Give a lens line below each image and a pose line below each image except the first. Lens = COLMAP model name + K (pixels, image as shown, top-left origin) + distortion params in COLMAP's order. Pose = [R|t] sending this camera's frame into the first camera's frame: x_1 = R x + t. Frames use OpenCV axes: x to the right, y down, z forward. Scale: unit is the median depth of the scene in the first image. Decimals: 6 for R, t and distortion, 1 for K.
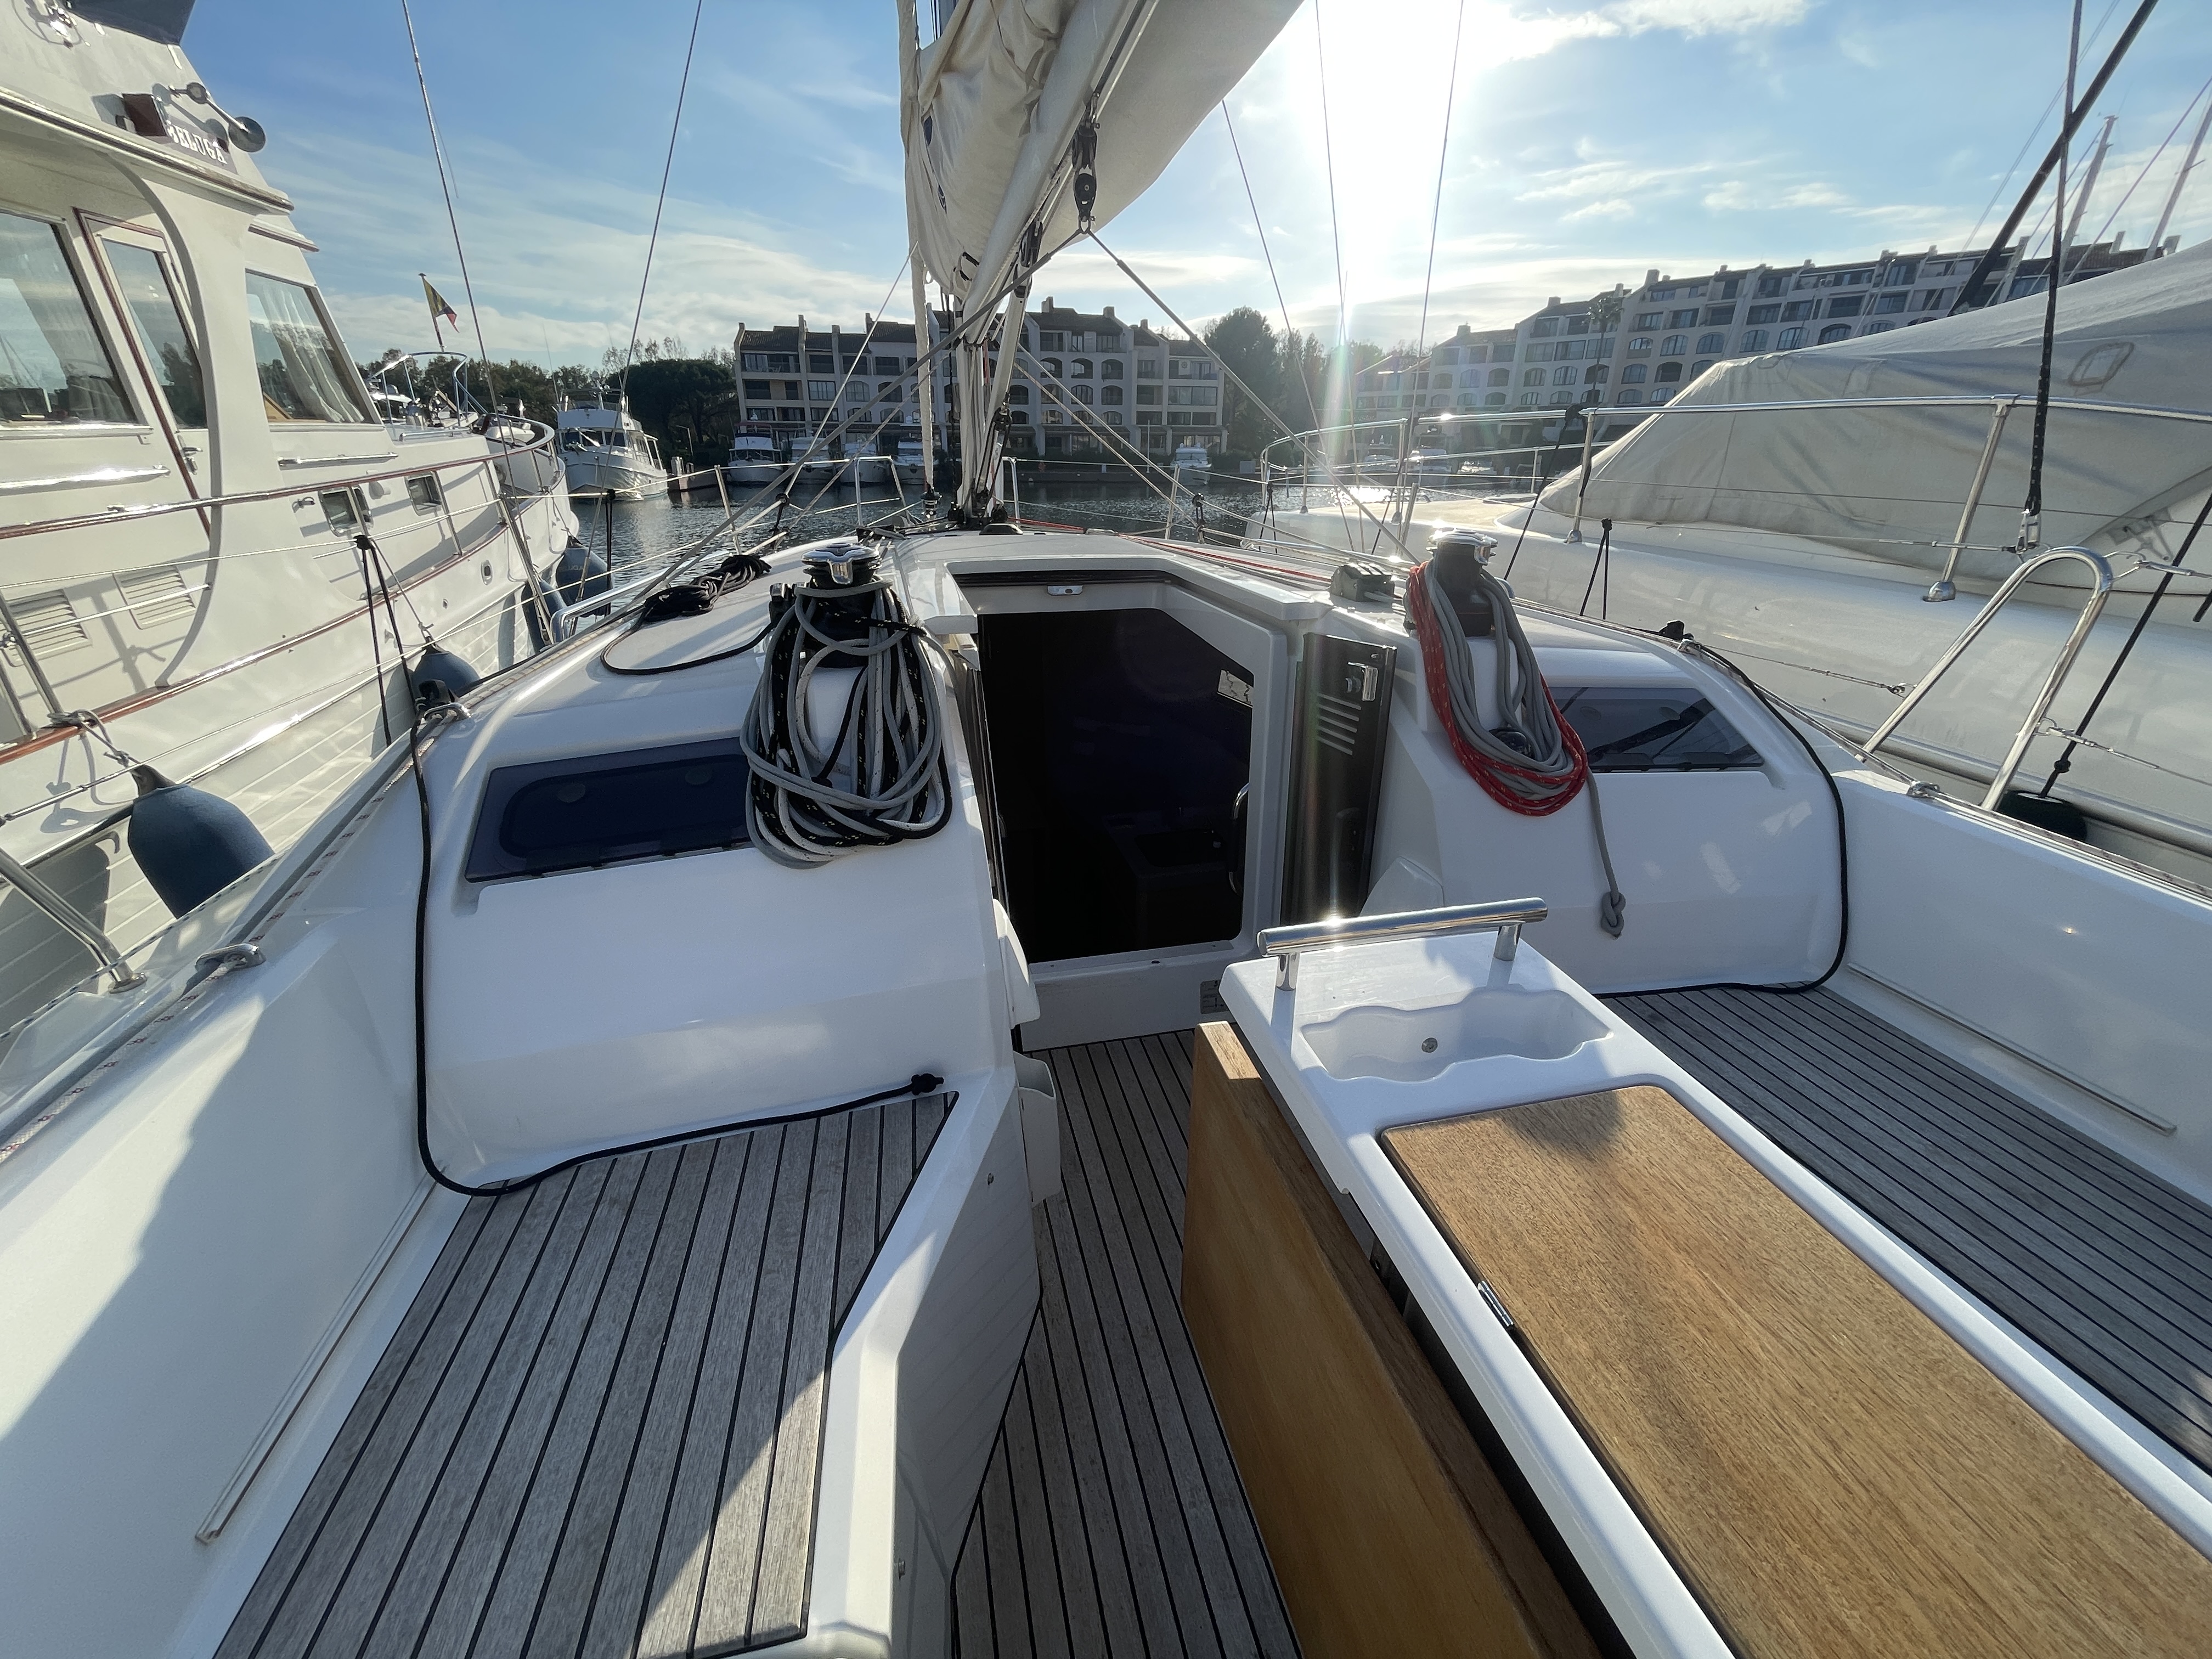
lens RADIAL K [[897.3, 0, 1102.7], [0, 897.3, 819.6], [0, 0, 1]] dist [-0.002604, 0.001432]
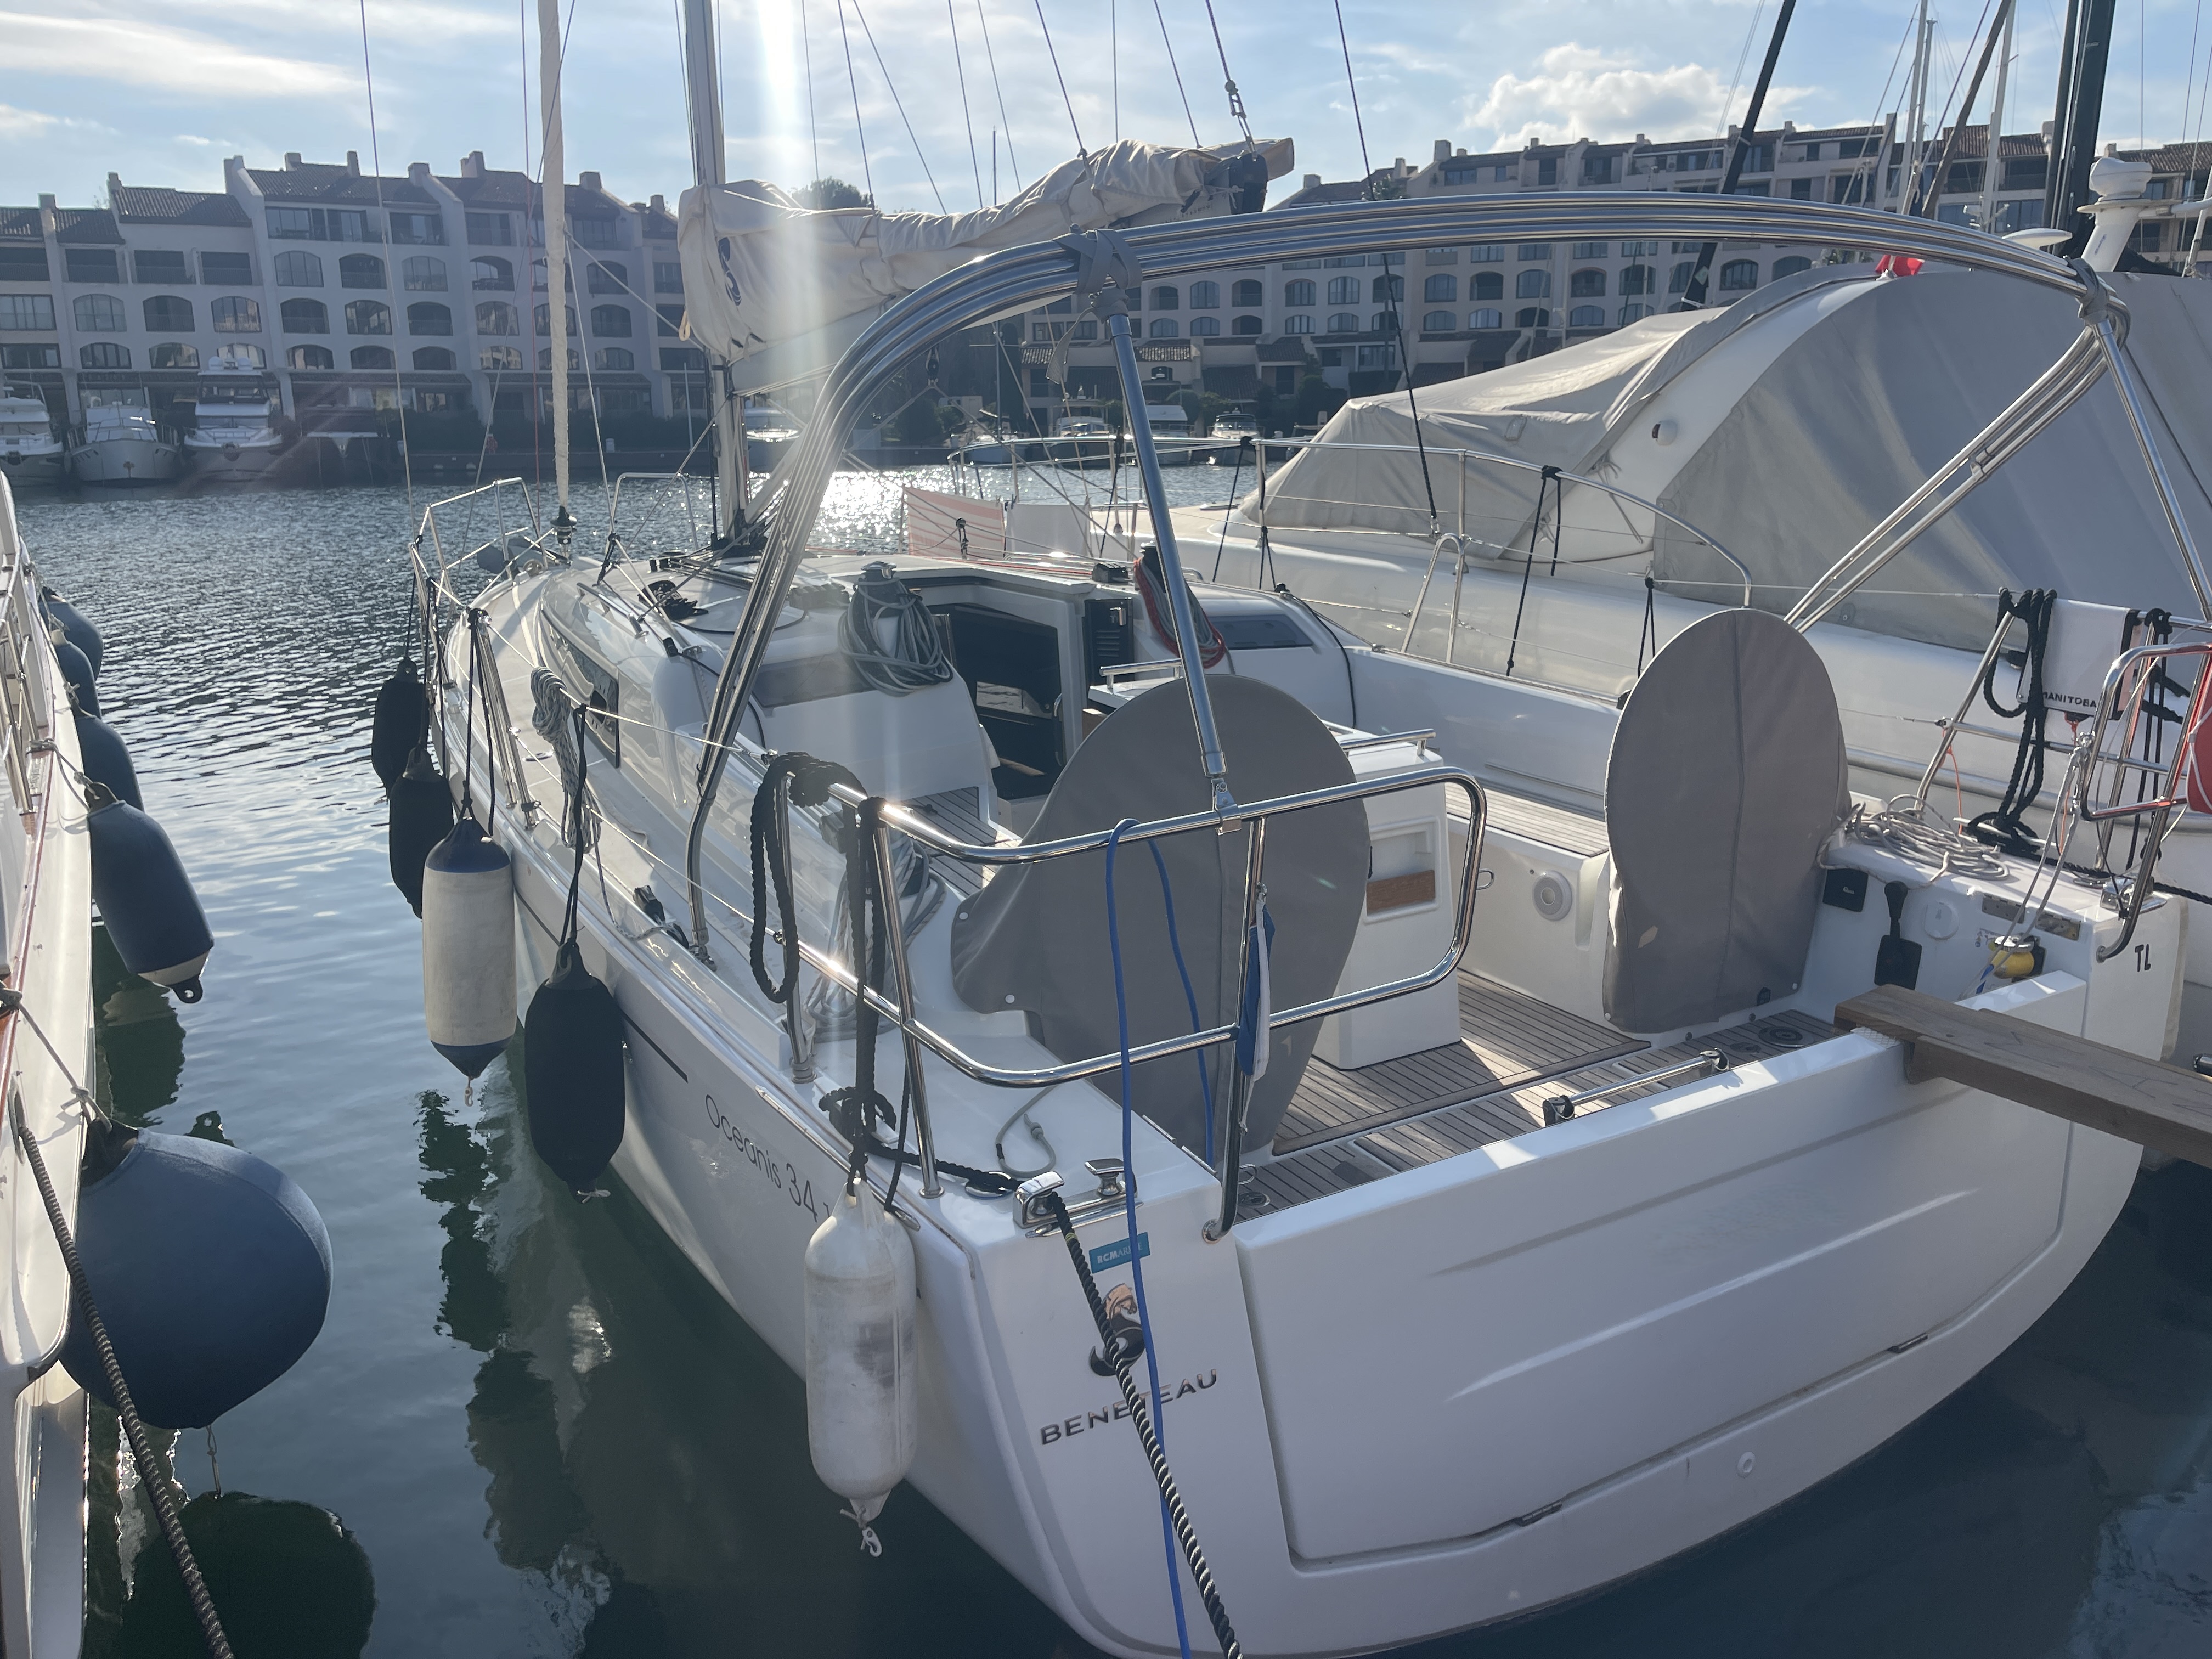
lens RADIAL K [[1677.4, 0, 1117.1], [0, 1677.4, 817.7], [0, 0, 1]] dist [0.068085, -0.089878]
pose [[0.954862, -0.084303, 0.284837, -0.258760], [0.125999, 0.983294, -0.131363, 0.245264], [-0.269005, 0.161322, 0.949532, -0.784586]]
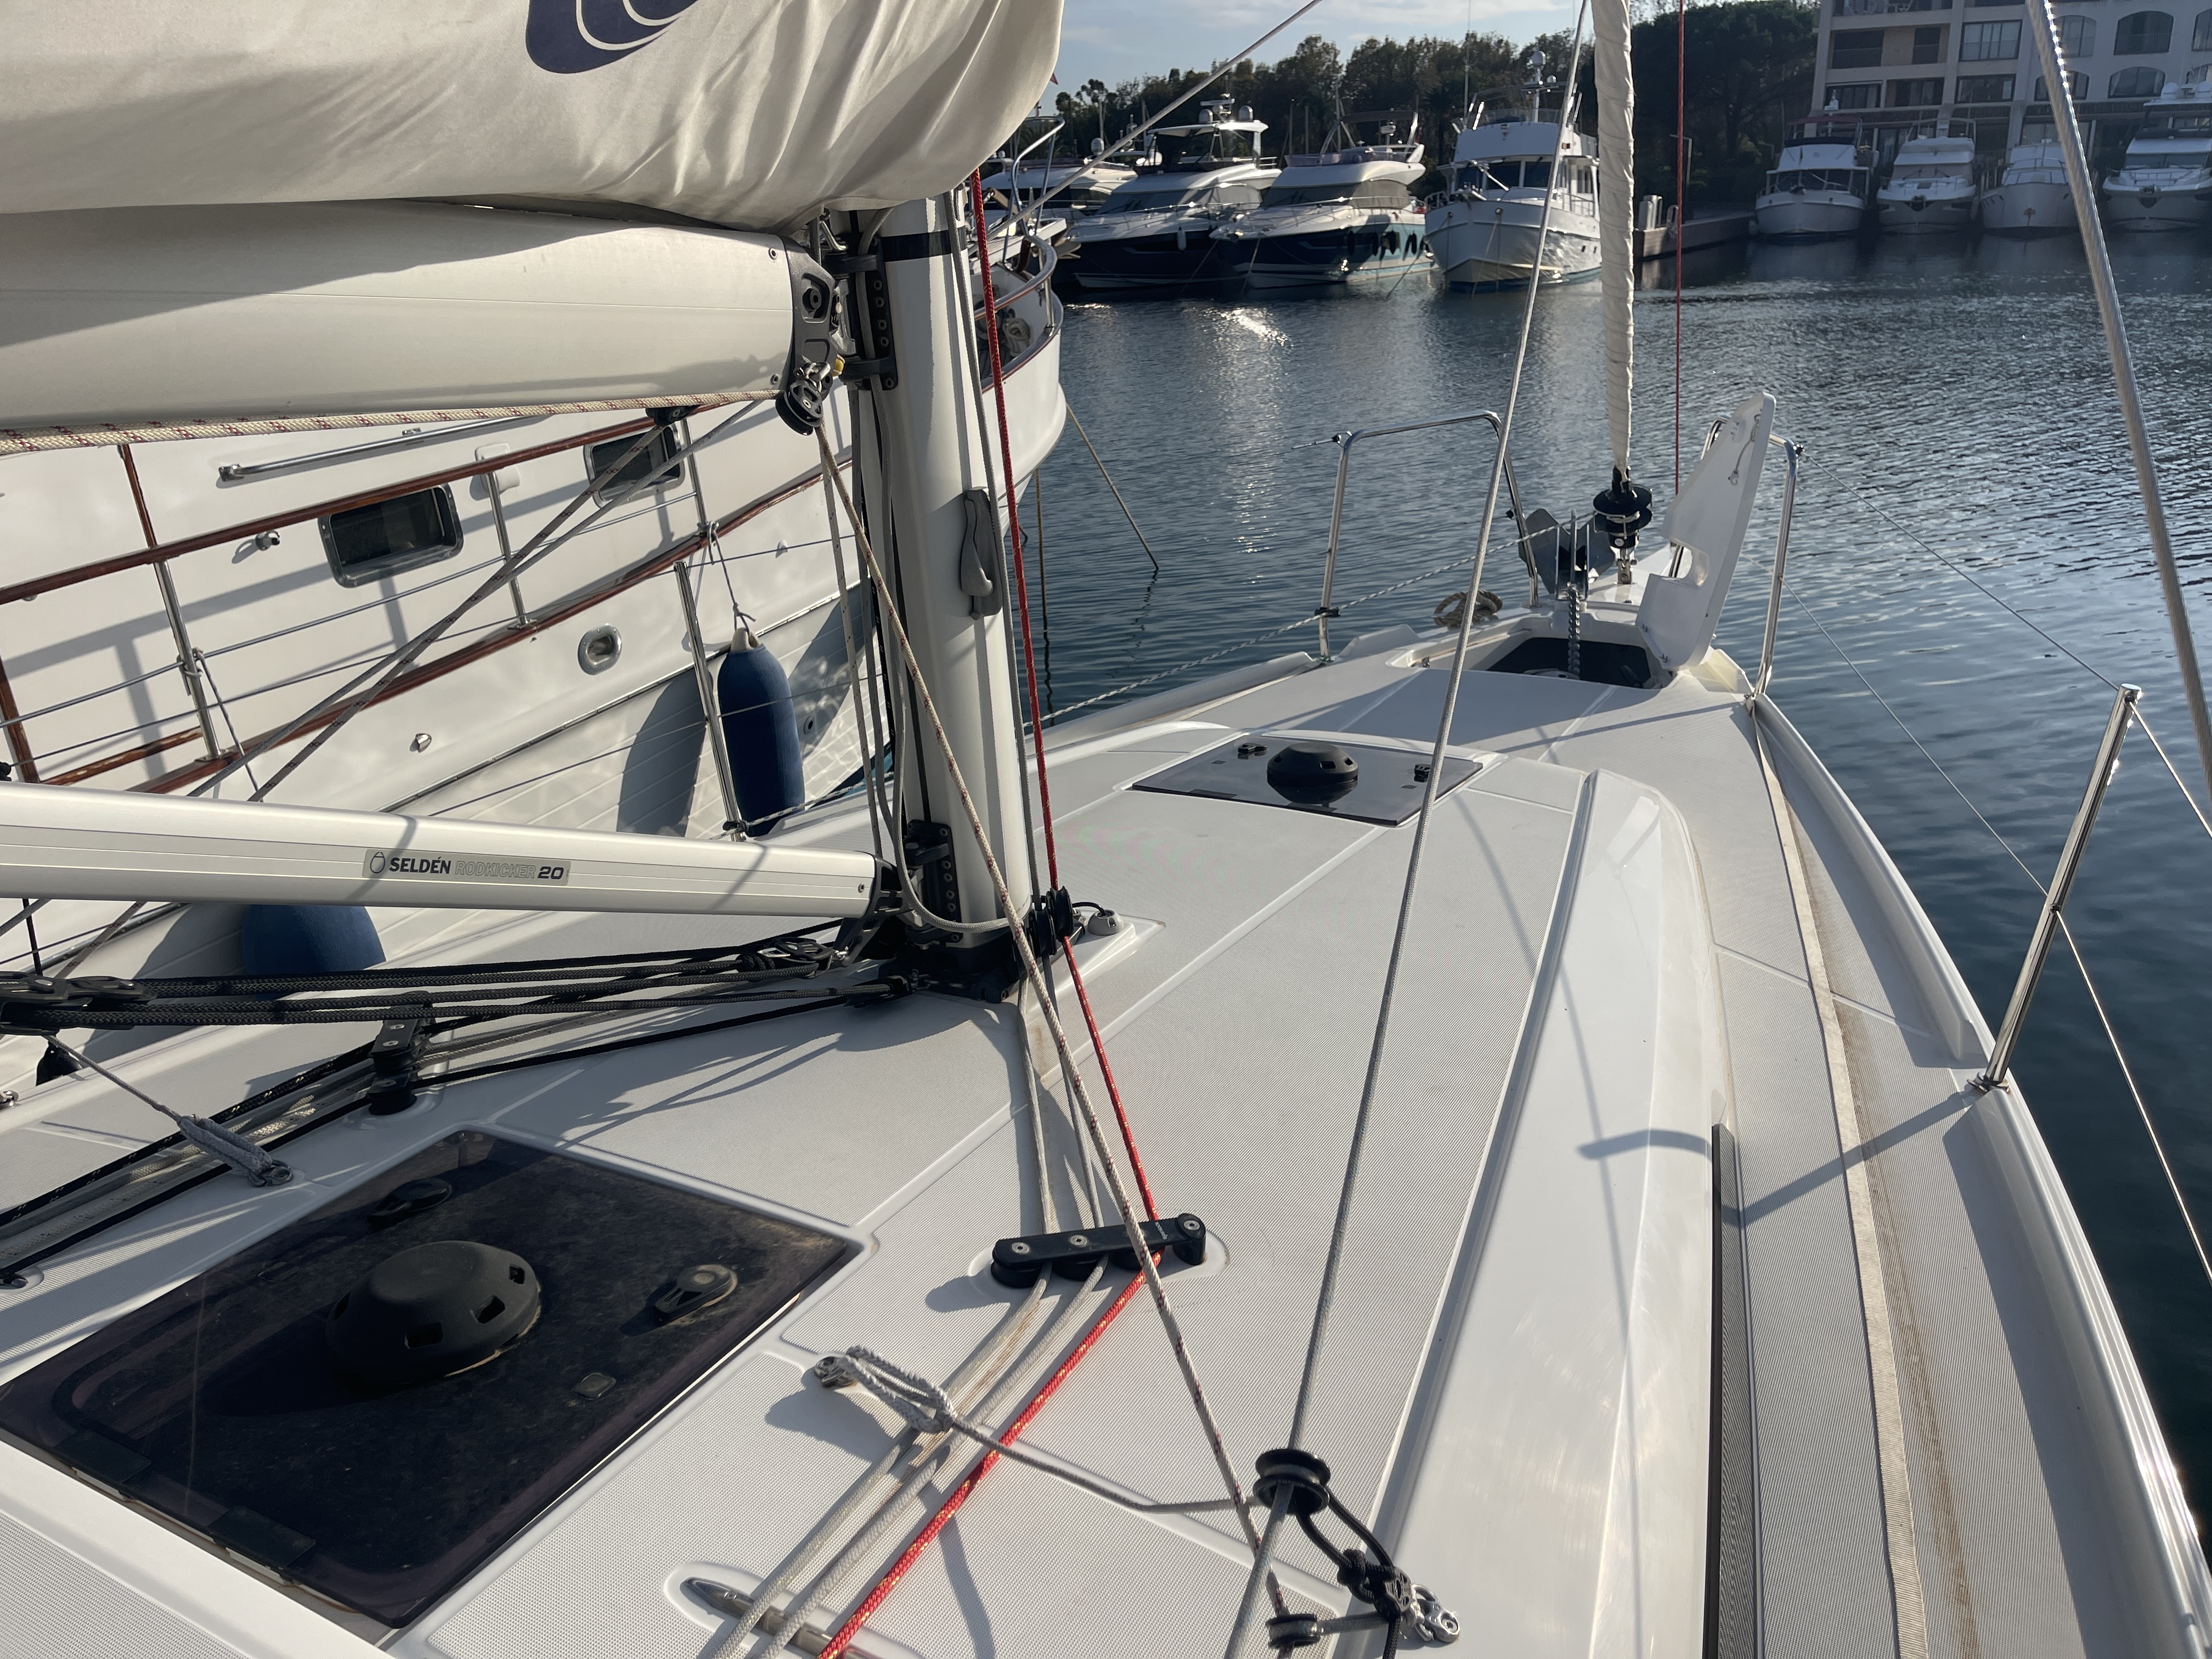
lens RADIAL K [[1677.4, 0, 1128.7], [0, 1677.4, 839.7], [0, 0, 1]] dist [0.068085, -0.089878]
pose [[0.744478, 0.202212, -0.636288, 0.191967], [-0.207238, 0.975947, 0.067679, -0.349666], [0.634669, 0.081478, 0.768477, 0.547210]]
